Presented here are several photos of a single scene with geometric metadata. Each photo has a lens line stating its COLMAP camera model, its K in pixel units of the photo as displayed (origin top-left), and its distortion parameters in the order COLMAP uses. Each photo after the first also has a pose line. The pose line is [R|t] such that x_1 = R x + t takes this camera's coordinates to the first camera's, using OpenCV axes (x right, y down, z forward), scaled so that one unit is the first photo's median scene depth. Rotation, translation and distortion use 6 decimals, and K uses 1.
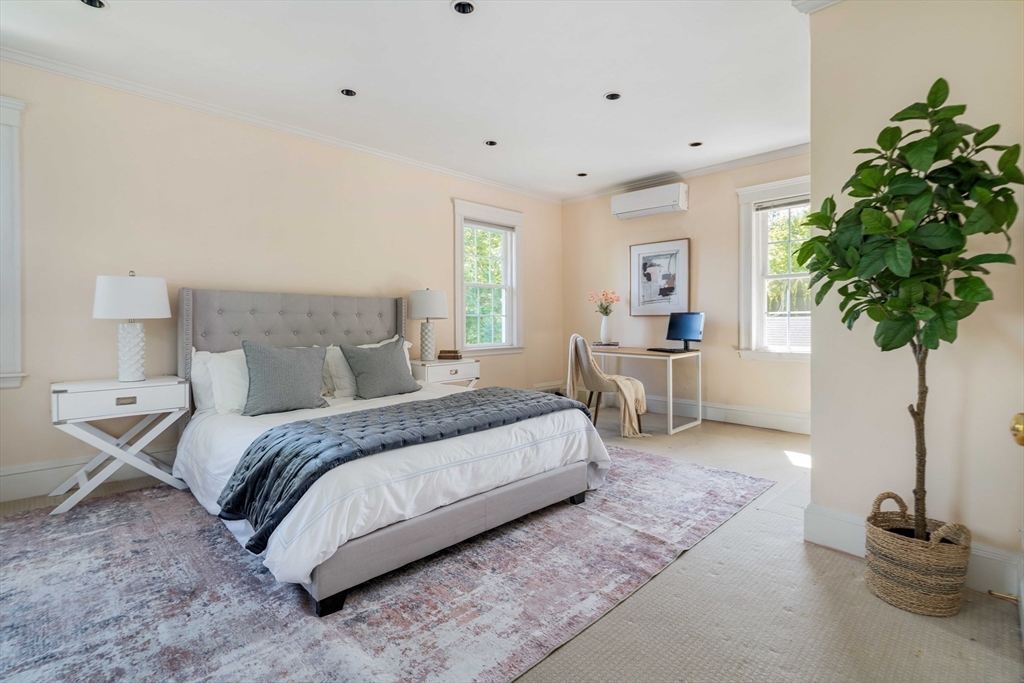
lens RADIAL K [[463.7, 0, 513.6], [0, 463.7, 330.7], [0, 0, 1]] dist [-0.001884, -0.000603]
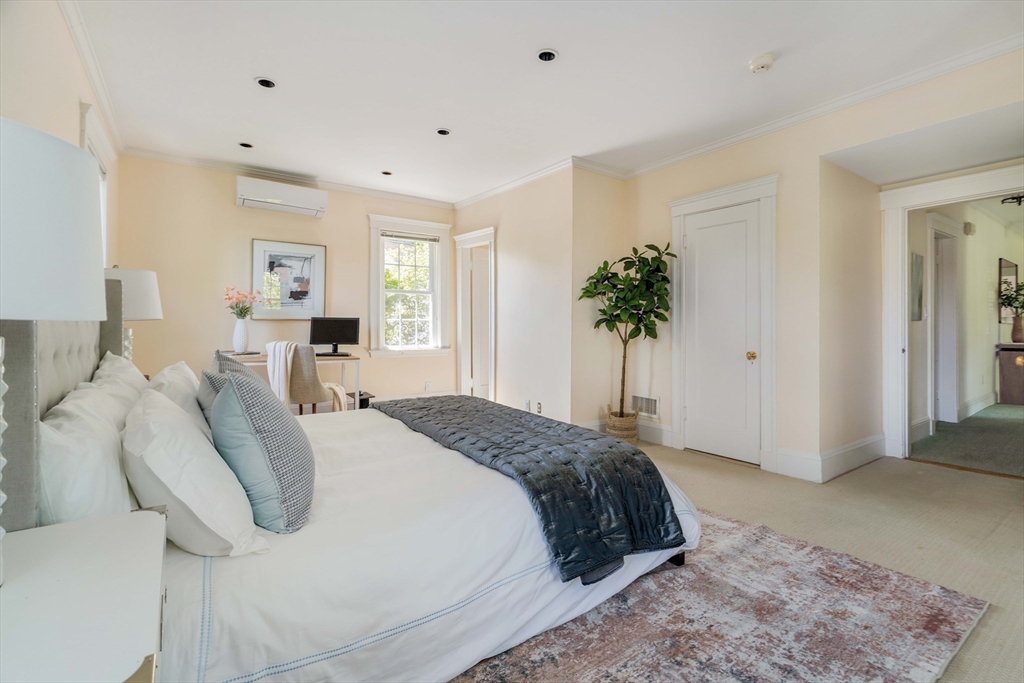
lens RADIAL K [[463.7, 0, 513.6], [0, 463.7, 330.7], [0, 0, 1]] dist [-0.001884, -0.000603]
pose [[0.184587, -0.006689, 0.982793, -0.633386], [0.012133, 0.999916, 0.004527, -0.010267], [-0.982741, 0.011089, 0.184653, 0.442849]]
